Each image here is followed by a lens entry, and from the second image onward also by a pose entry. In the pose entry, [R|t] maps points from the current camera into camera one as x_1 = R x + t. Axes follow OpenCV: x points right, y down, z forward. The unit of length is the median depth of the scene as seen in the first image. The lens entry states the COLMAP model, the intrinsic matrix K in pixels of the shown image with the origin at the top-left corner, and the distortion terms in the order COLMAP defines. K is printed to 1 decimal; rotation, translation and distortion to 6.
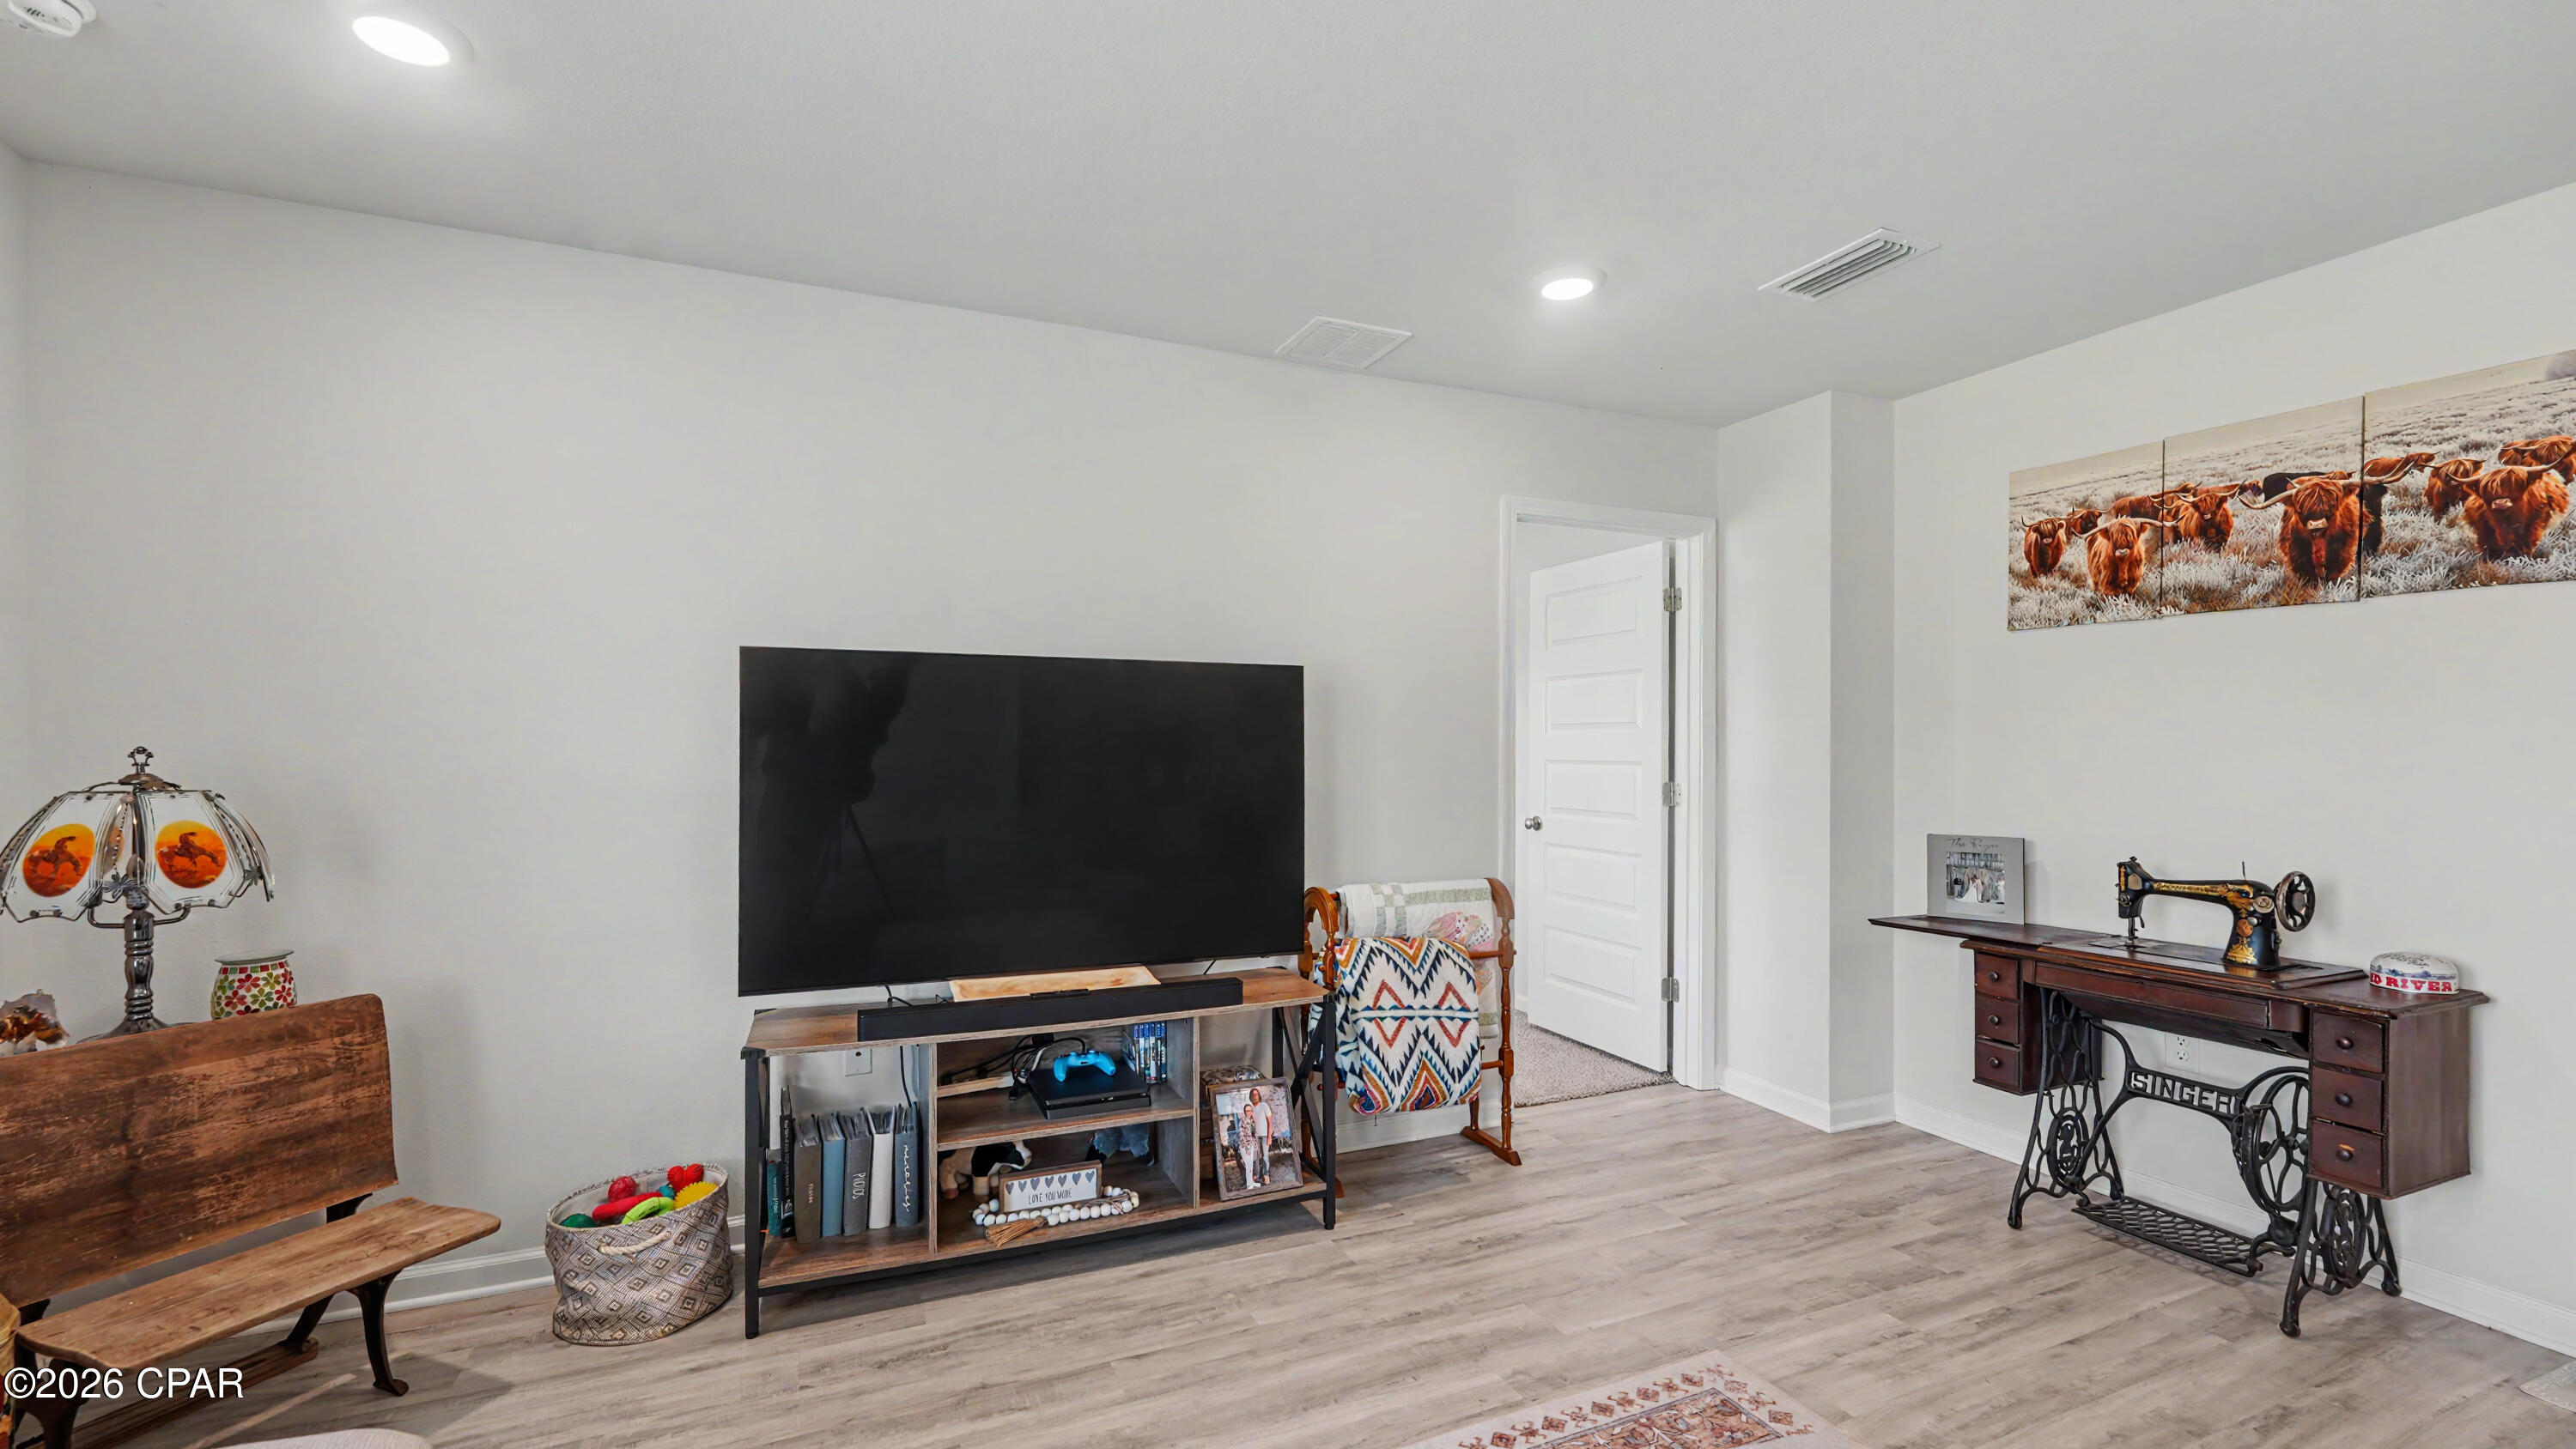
lens RADIAL K [[1066.5, 0, 1284.5], [0, 1066.5, 753.7], [0, 0, 1]] dist [0.011992, -0.006374]
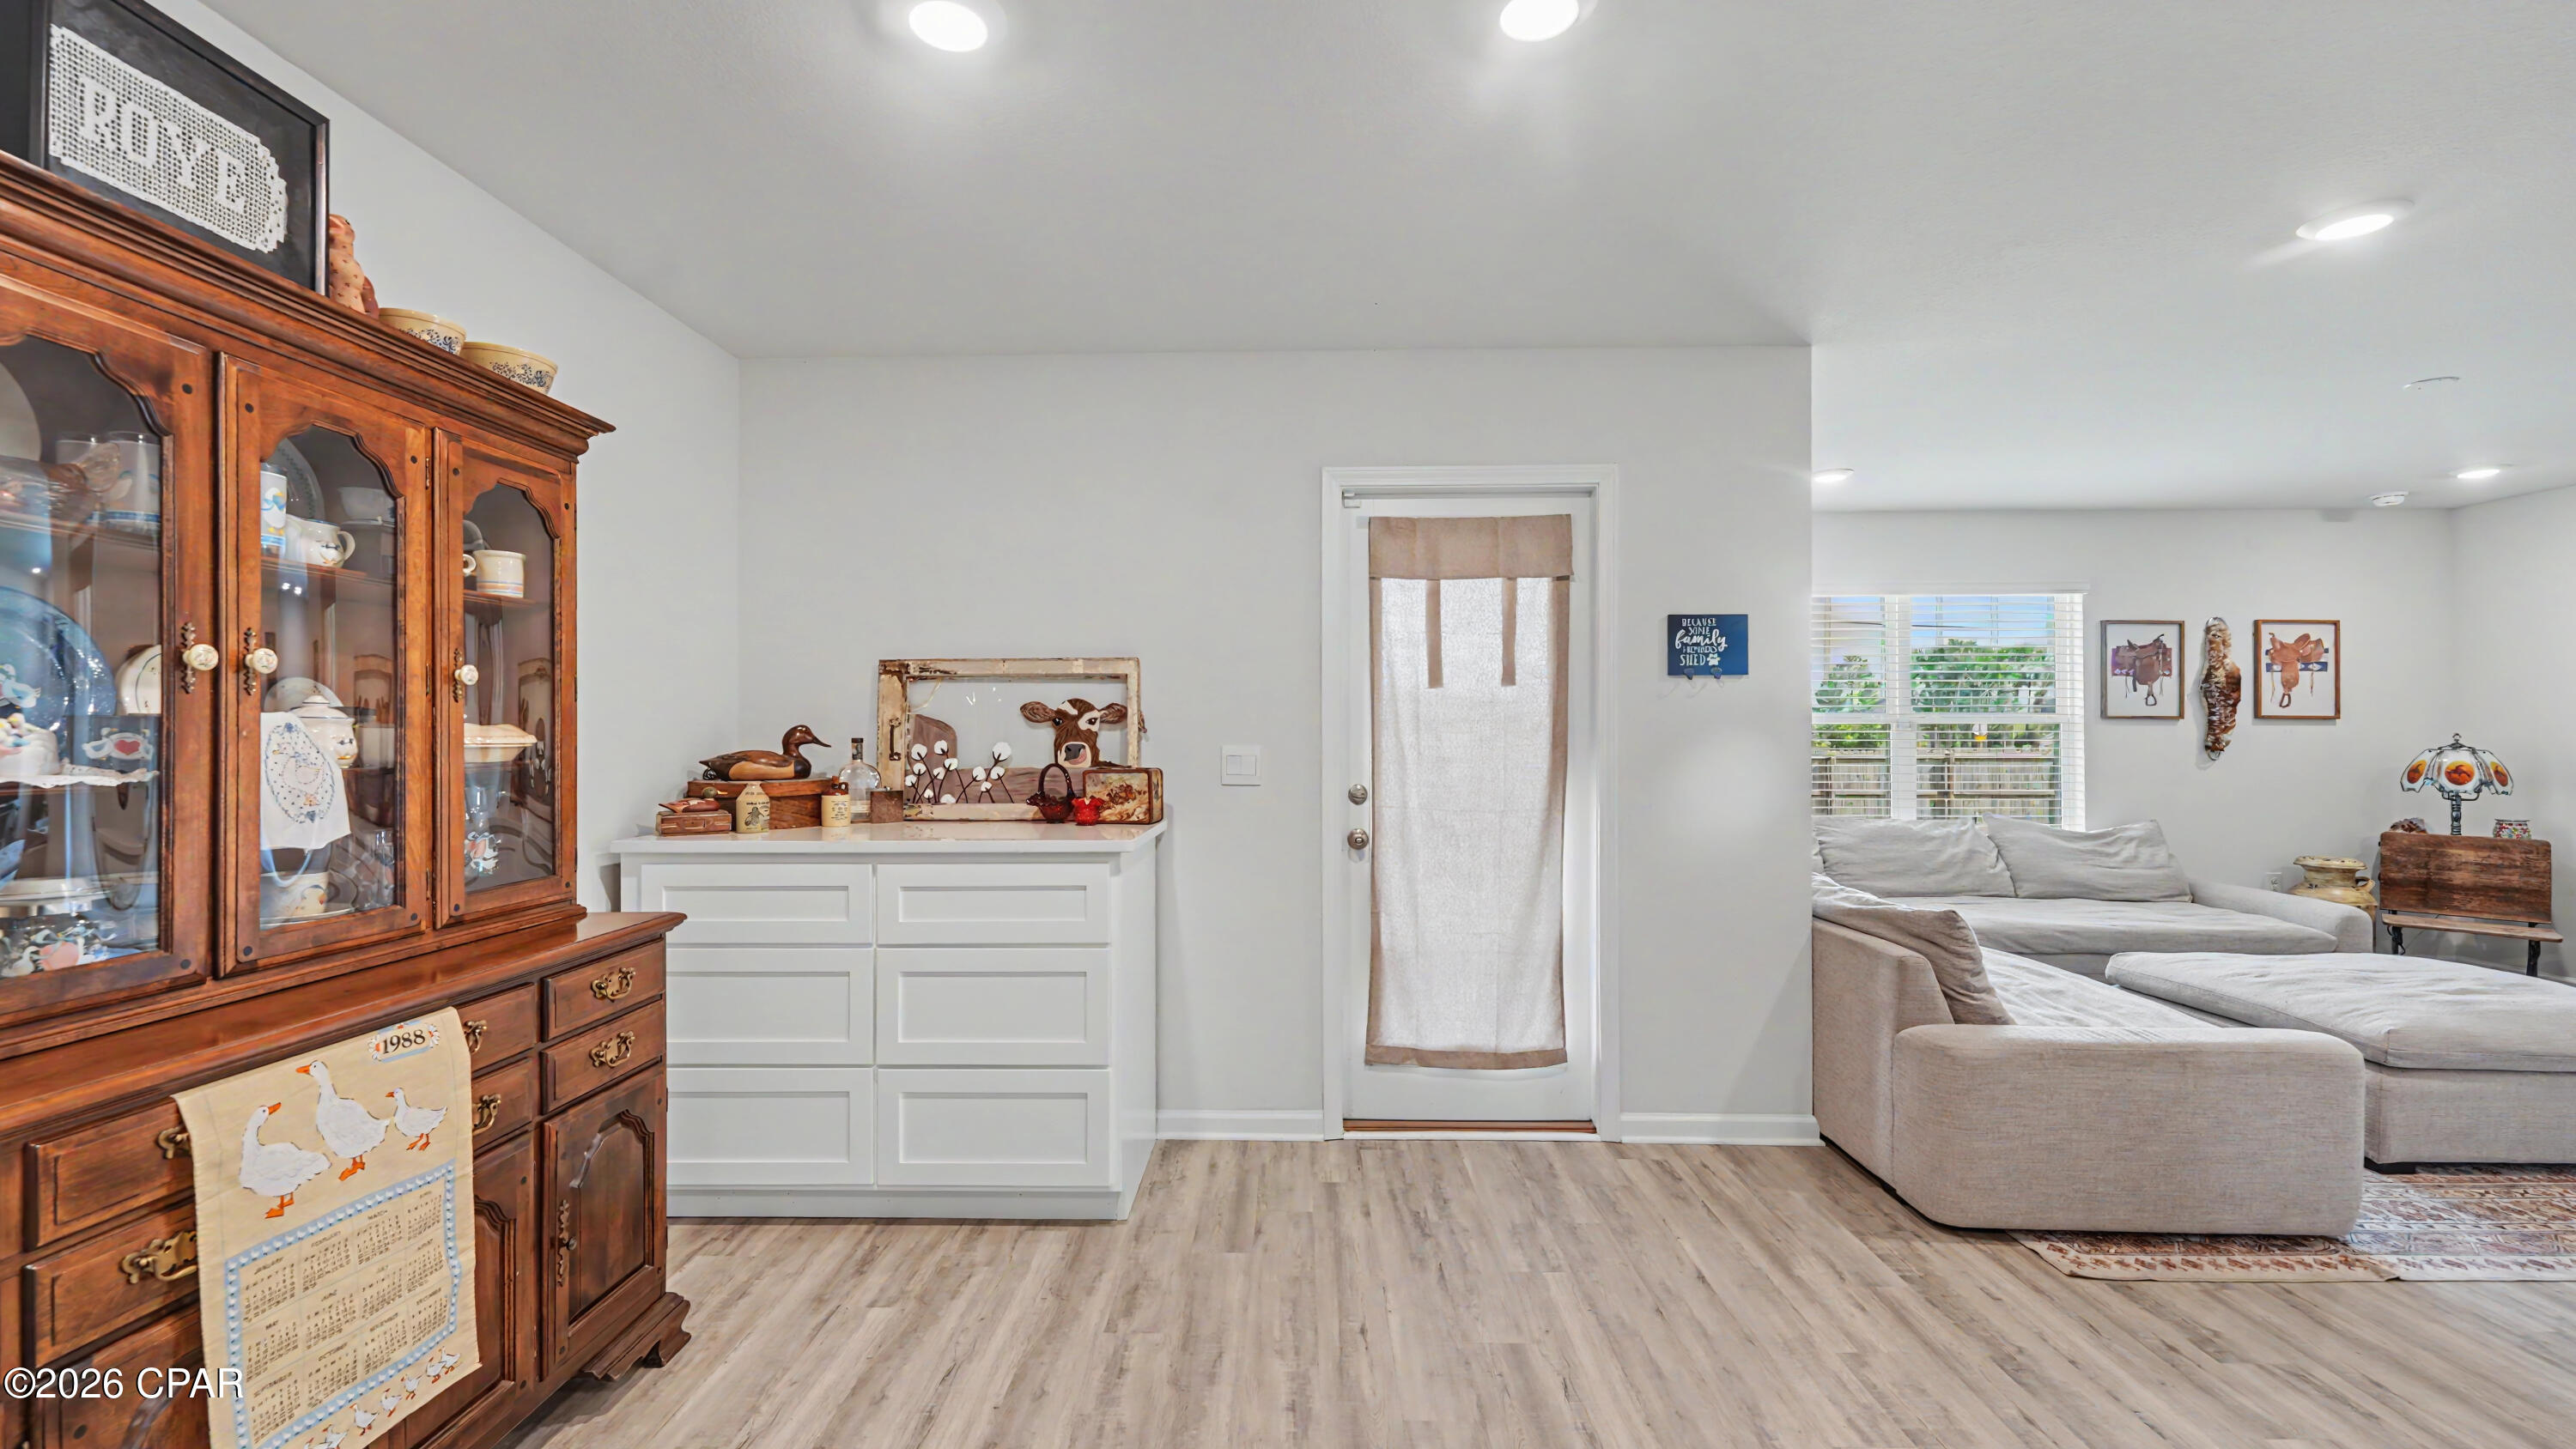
lens RADIAL K [[1045.3, 0, 1284.2], [0, 1045.3, 732.6], [0, 0, 1]] dist [0.000059, -0.000347]
pose [[-0.421761, -0.004805, -0.906694, 1.811739], [-0.006075, 0.999978, -0.002474, 0.011511], [0.906687, 0.004464, -0.421782, -0.398240]]
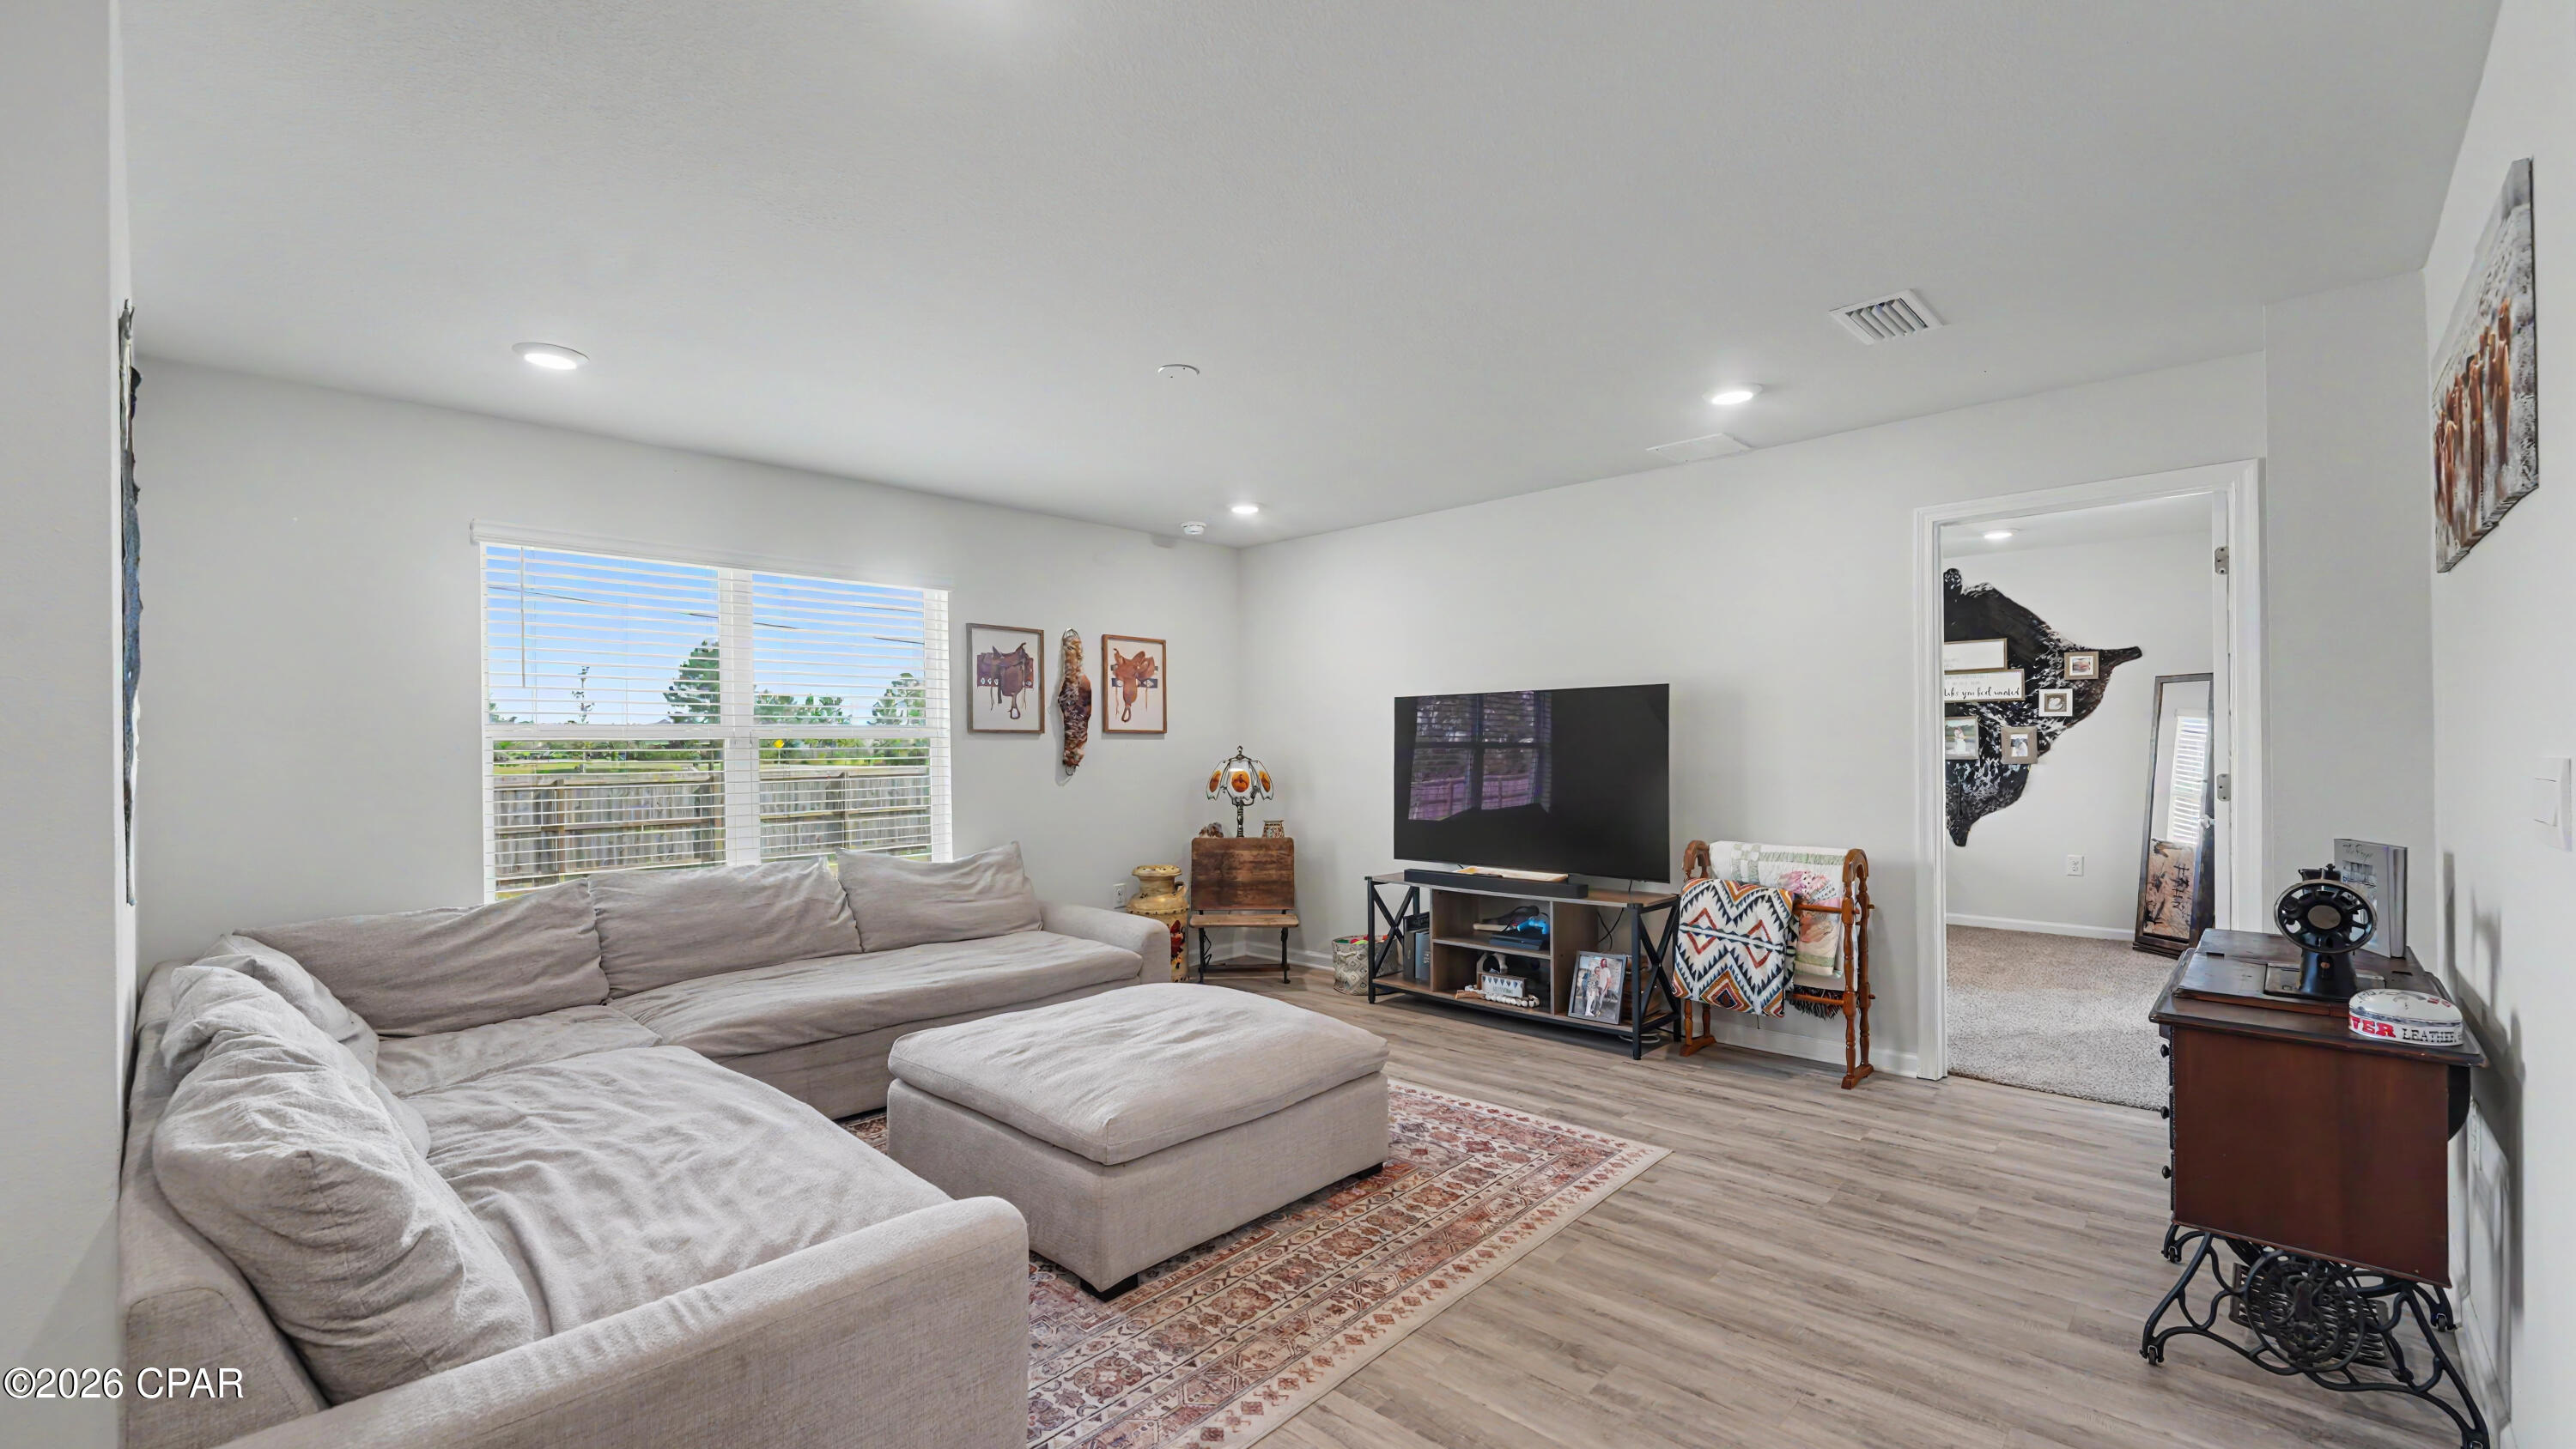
lens RADIAL K [[1066.5, 0, 1284.5], [0, 1066.5, 753.7], [0, 0, 1]] dist [0.011992, -0.006374]
pose [[0.391127, -0.000257, -0.920336, 1.242620], [0.007195, 0.999970, 0.002779, 0.005326], [0.920308, -0.007709, 0.391118, -0.043052]]
